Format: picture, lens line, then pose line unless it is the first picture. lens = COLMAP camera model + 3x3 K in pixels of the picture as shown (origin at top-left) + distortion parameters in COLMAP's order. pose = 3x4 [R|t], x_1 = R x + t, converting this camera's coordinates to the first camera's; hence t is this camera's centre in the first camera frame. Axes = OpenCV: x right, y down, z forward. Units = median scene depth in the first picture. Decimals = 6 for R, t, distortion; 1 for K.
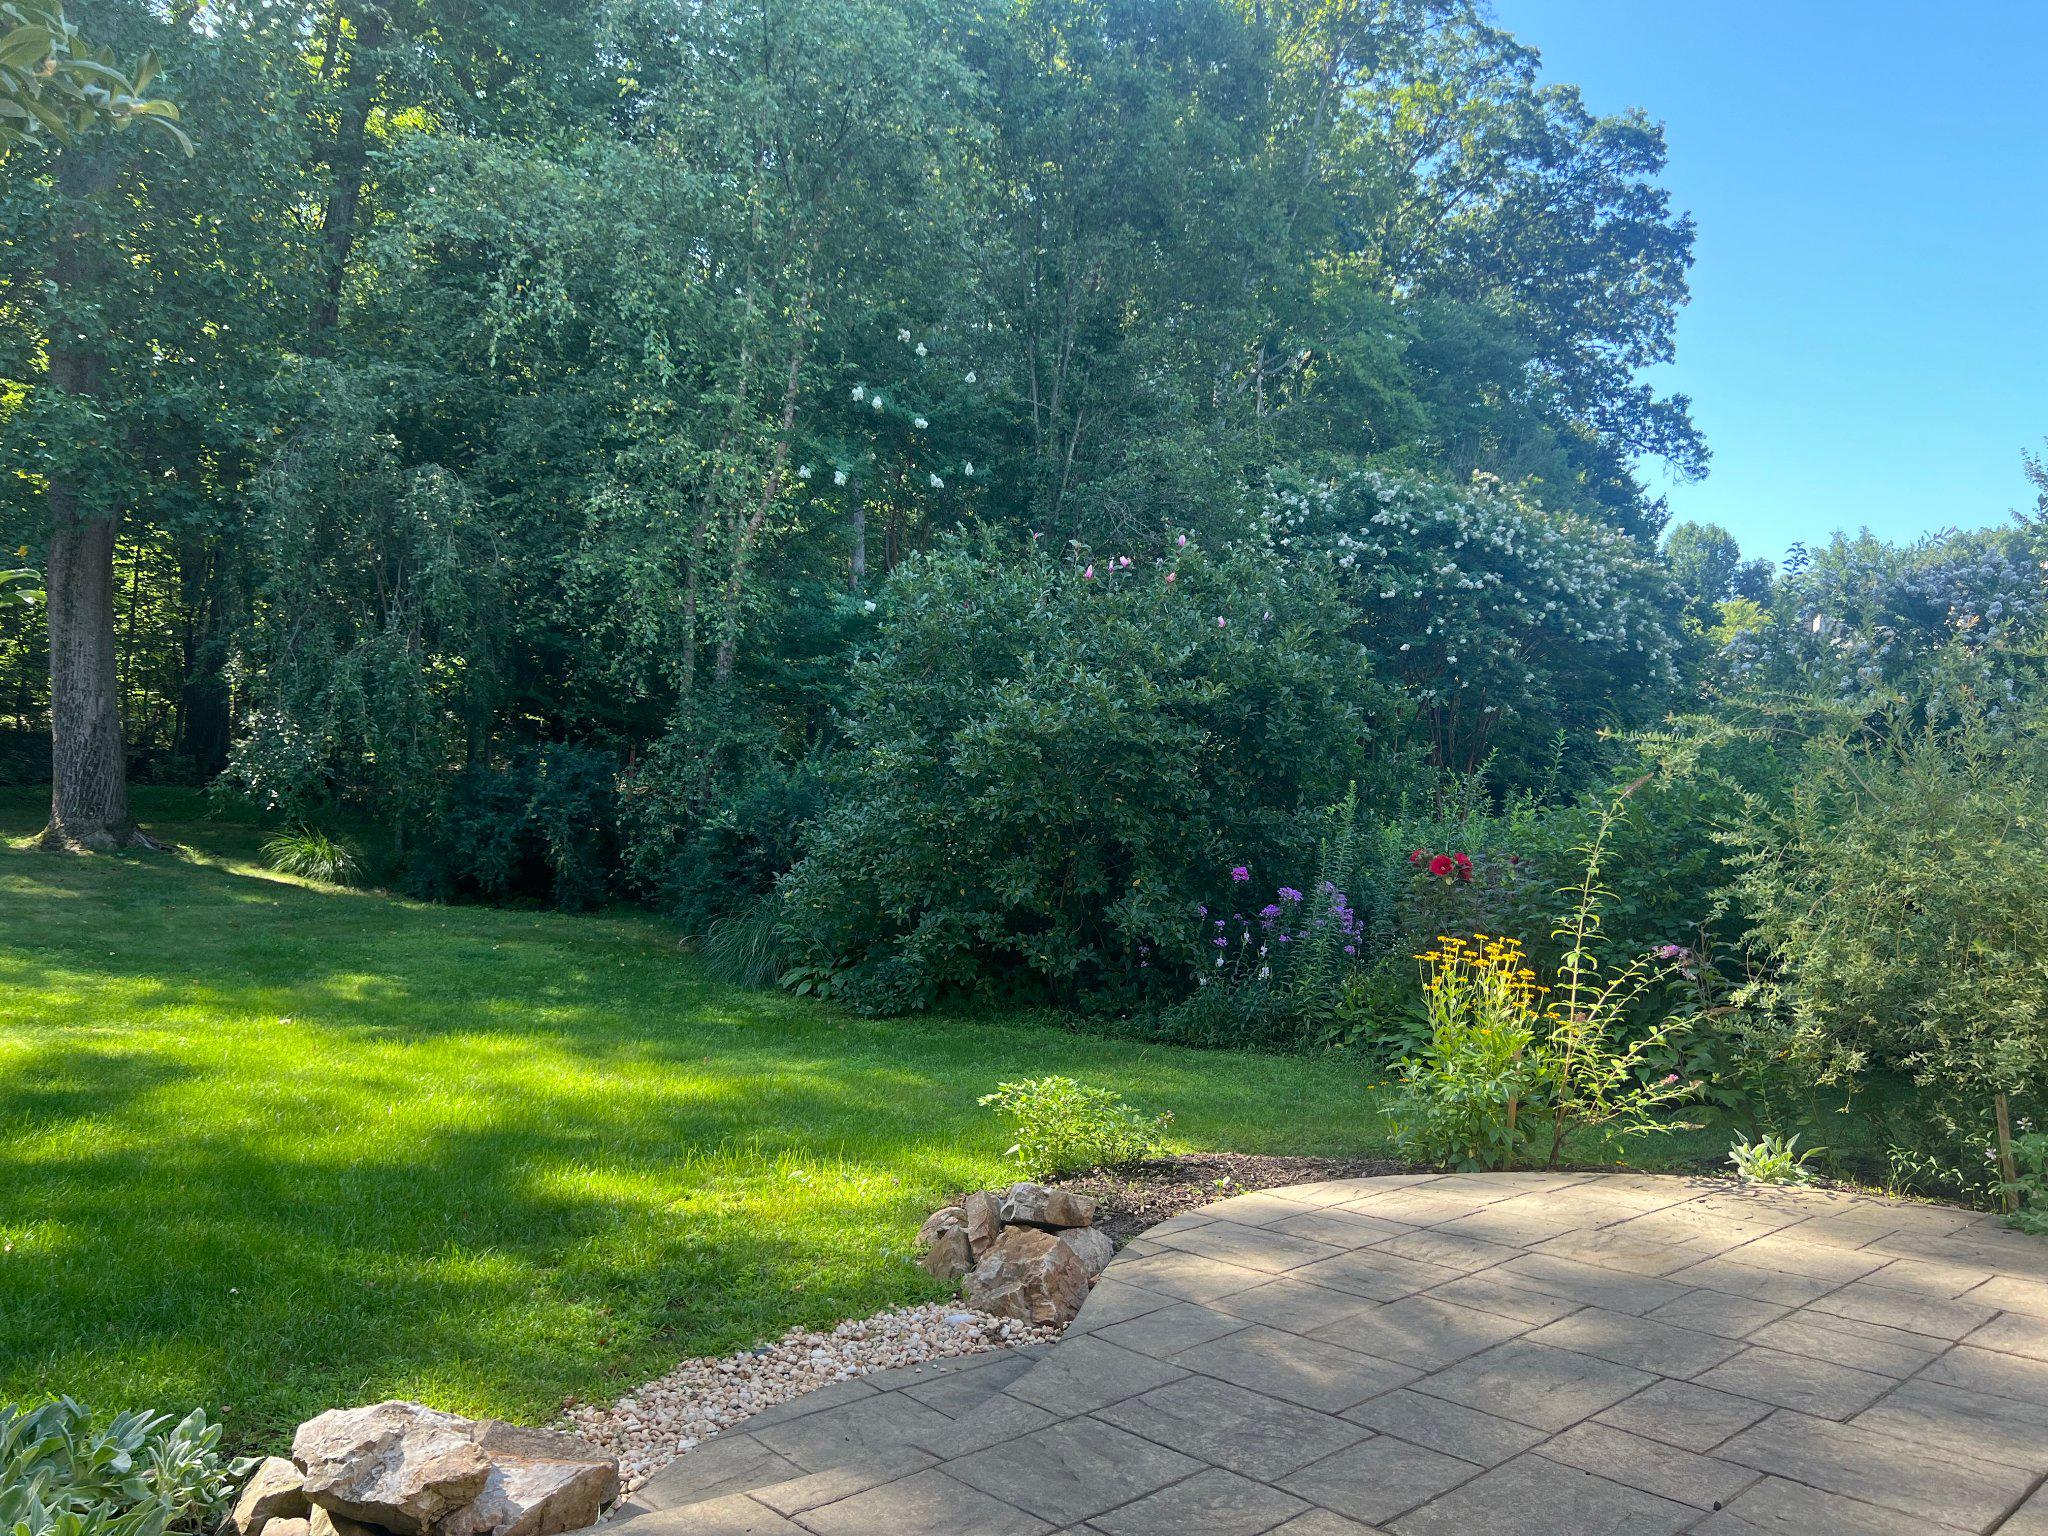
lens RADIAL K [[1516.2, 0, 1026.9], [0, 1516.2, 824.2], [0, 0, 1]] dist [0.087306, -0.119174]
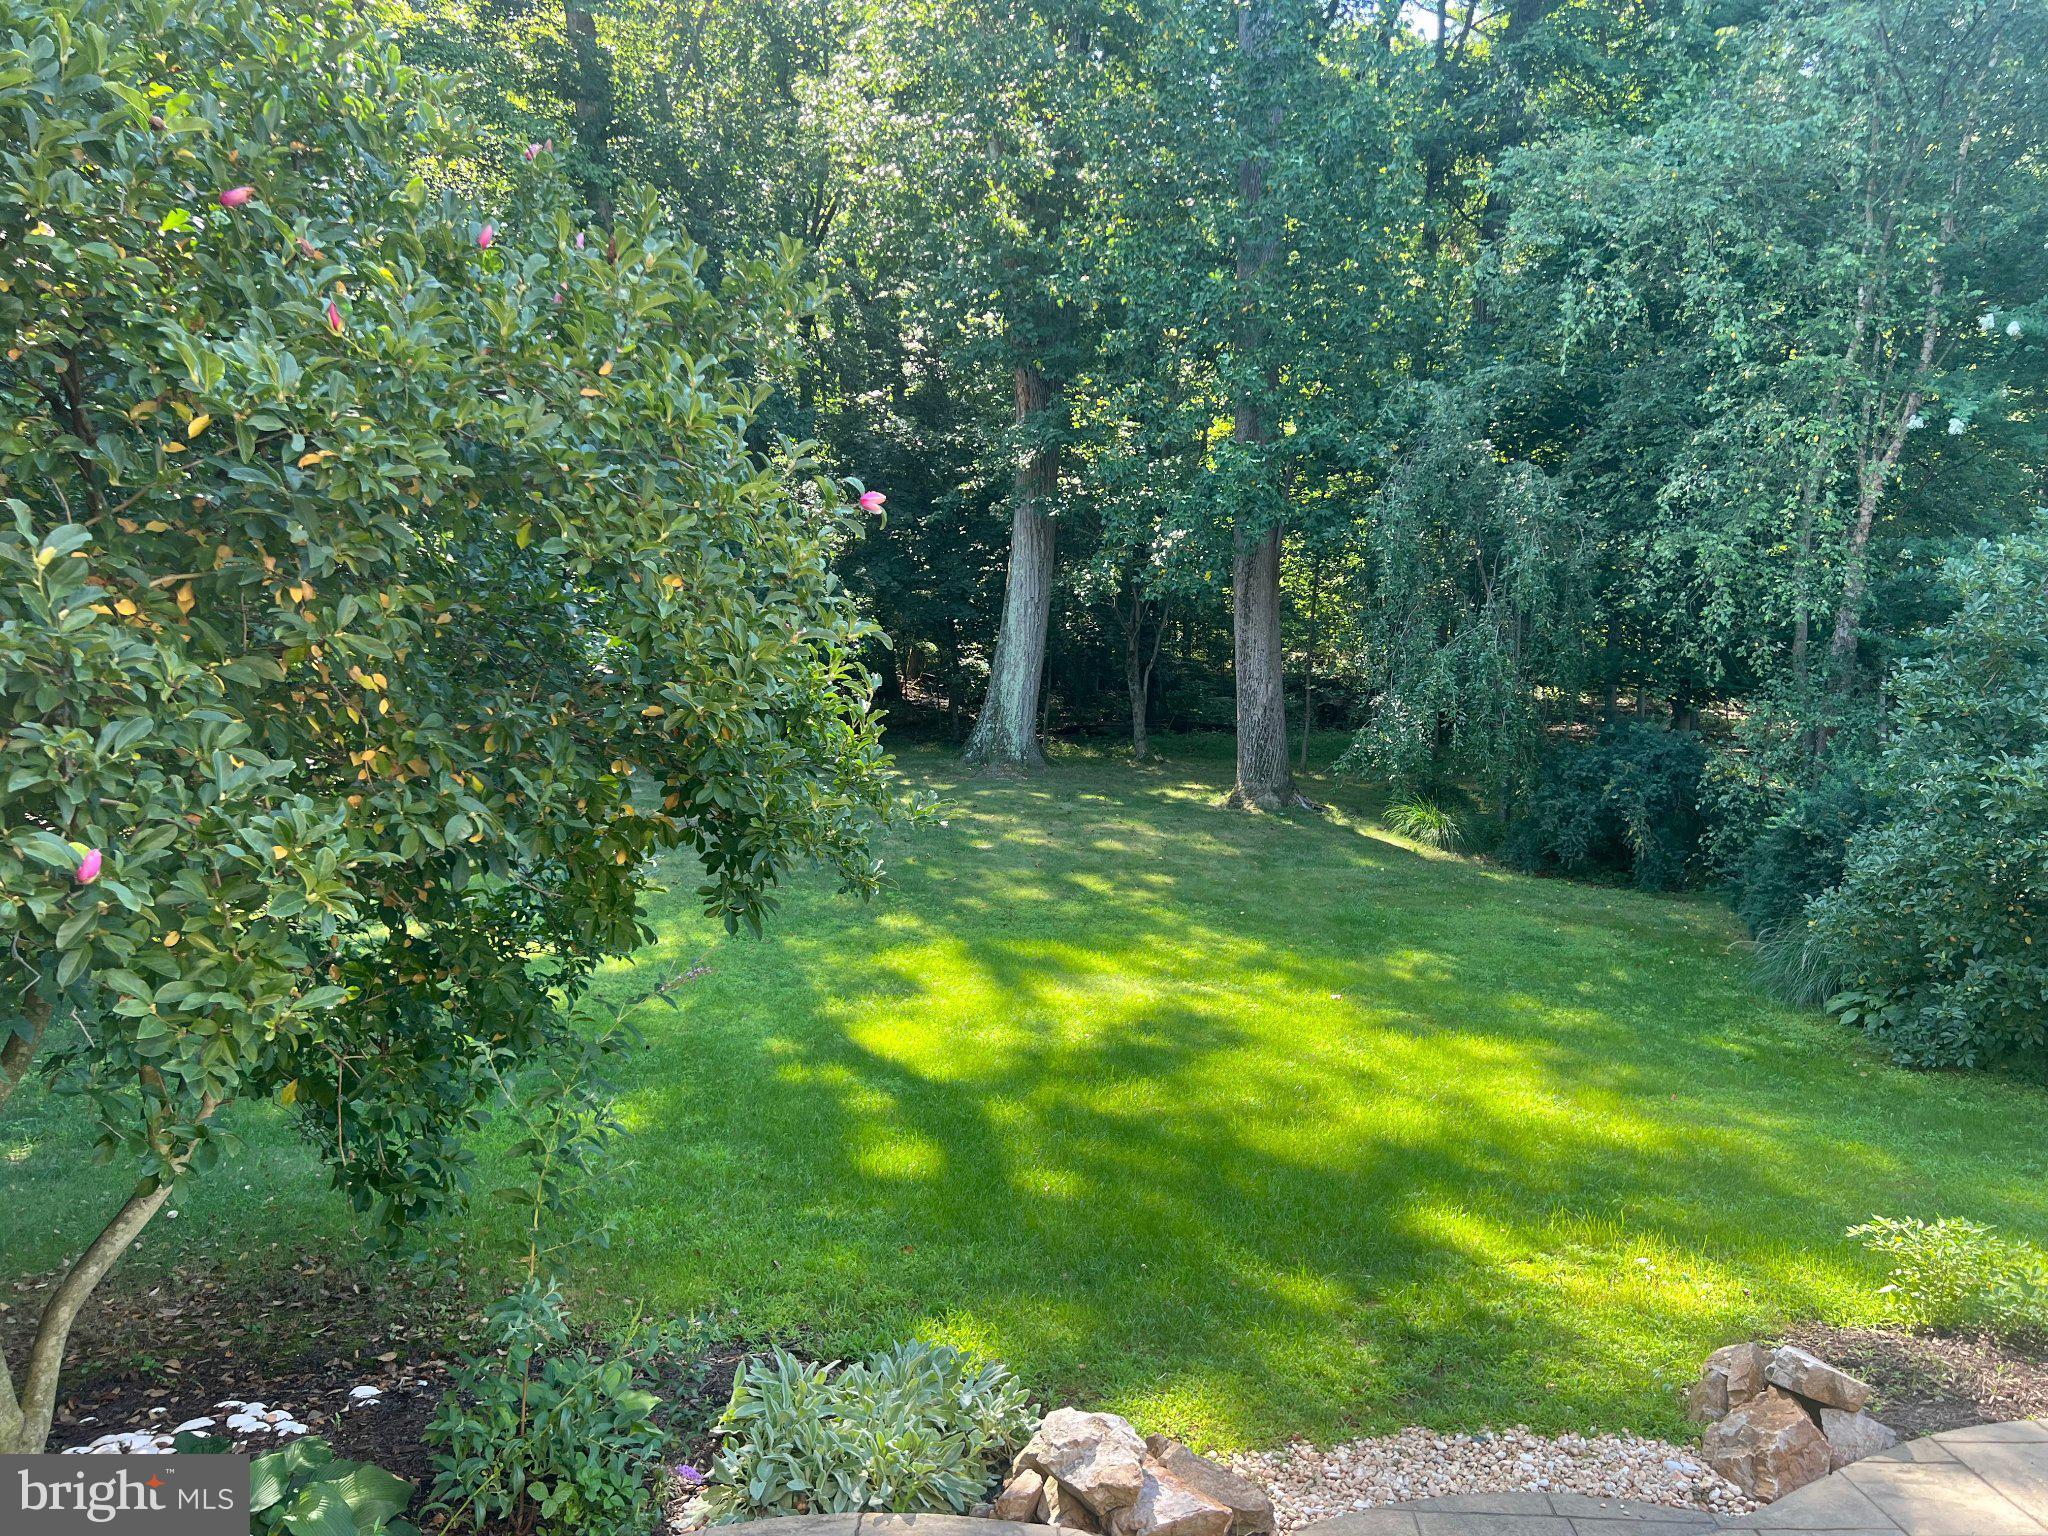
lens RADIAL K [[1516.2, 0, 1026.9], [0, 1516.2, 824.2], [0, 0, 1]] dist [0.087306, -0.119174]
pose [[0.732631, 0.040521, -0.679418, 0.123356], [-0.001819, 0.998339, 0.057580, -0.064860], [0.680623, -0.040949, 0.731488, -0.017709]]
